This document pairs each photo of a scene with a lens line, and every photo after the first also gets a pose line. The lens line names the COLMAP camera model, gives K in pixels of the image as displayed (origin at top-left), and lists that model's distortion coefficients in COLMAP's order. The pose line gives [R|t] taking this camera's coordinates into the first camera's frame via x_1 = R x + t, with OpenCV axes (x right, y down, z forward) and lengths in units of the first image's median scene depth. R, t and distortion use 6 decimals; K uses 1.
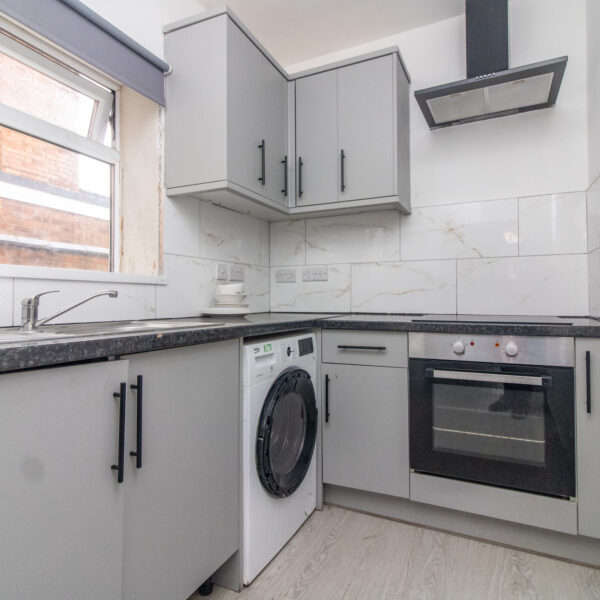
lens RADIAL K [[413.2, 0, 300.0], [0, 413.2, 300.0], [0, 0, 1]] dist [-0.003062, 0.001870]
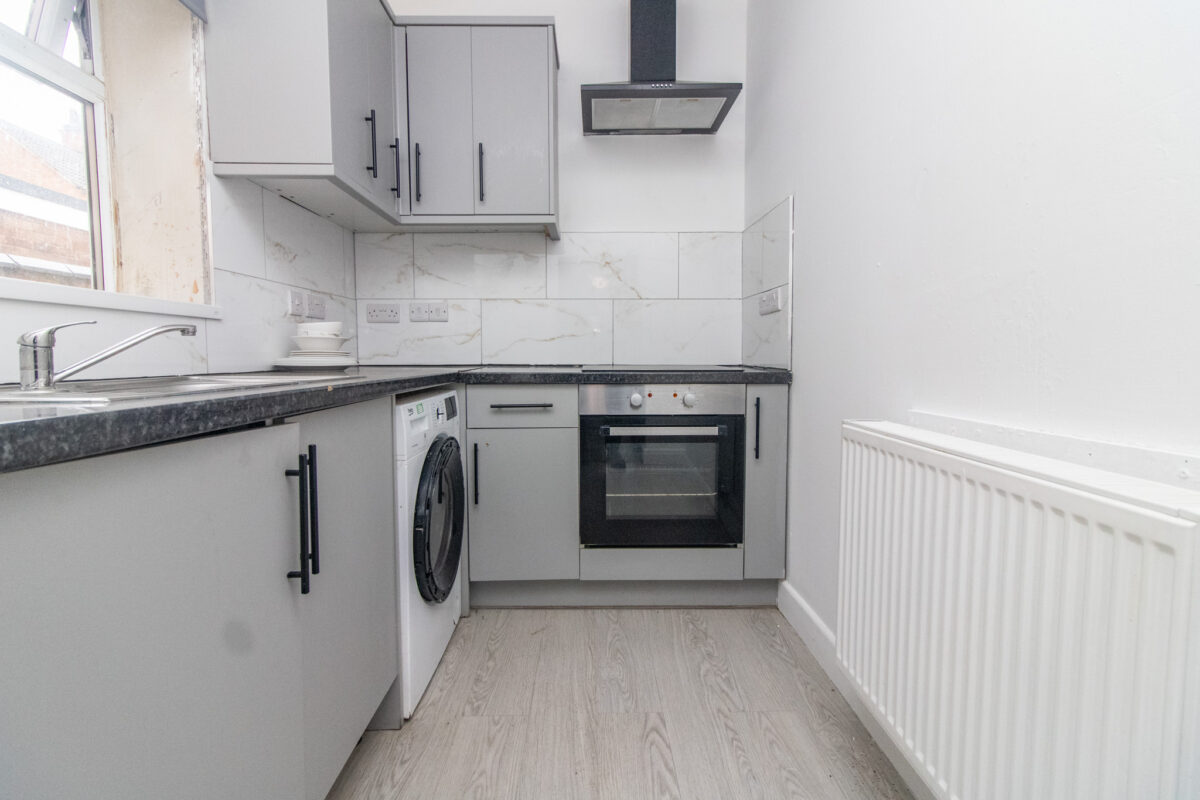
lens RADIAL K [[562.5, 0, 600.0], [0, 562.5, 400.0], [0, 0, 1]] dist [-0.002048, 0.000880]
pose [[0.893480, -0.035936, 0.447662, -0.199117], [-0.000471, 0.996718, 0.080951, 0.015602], [-0.449102, -0.072539, 0.890531, -0.031849]]
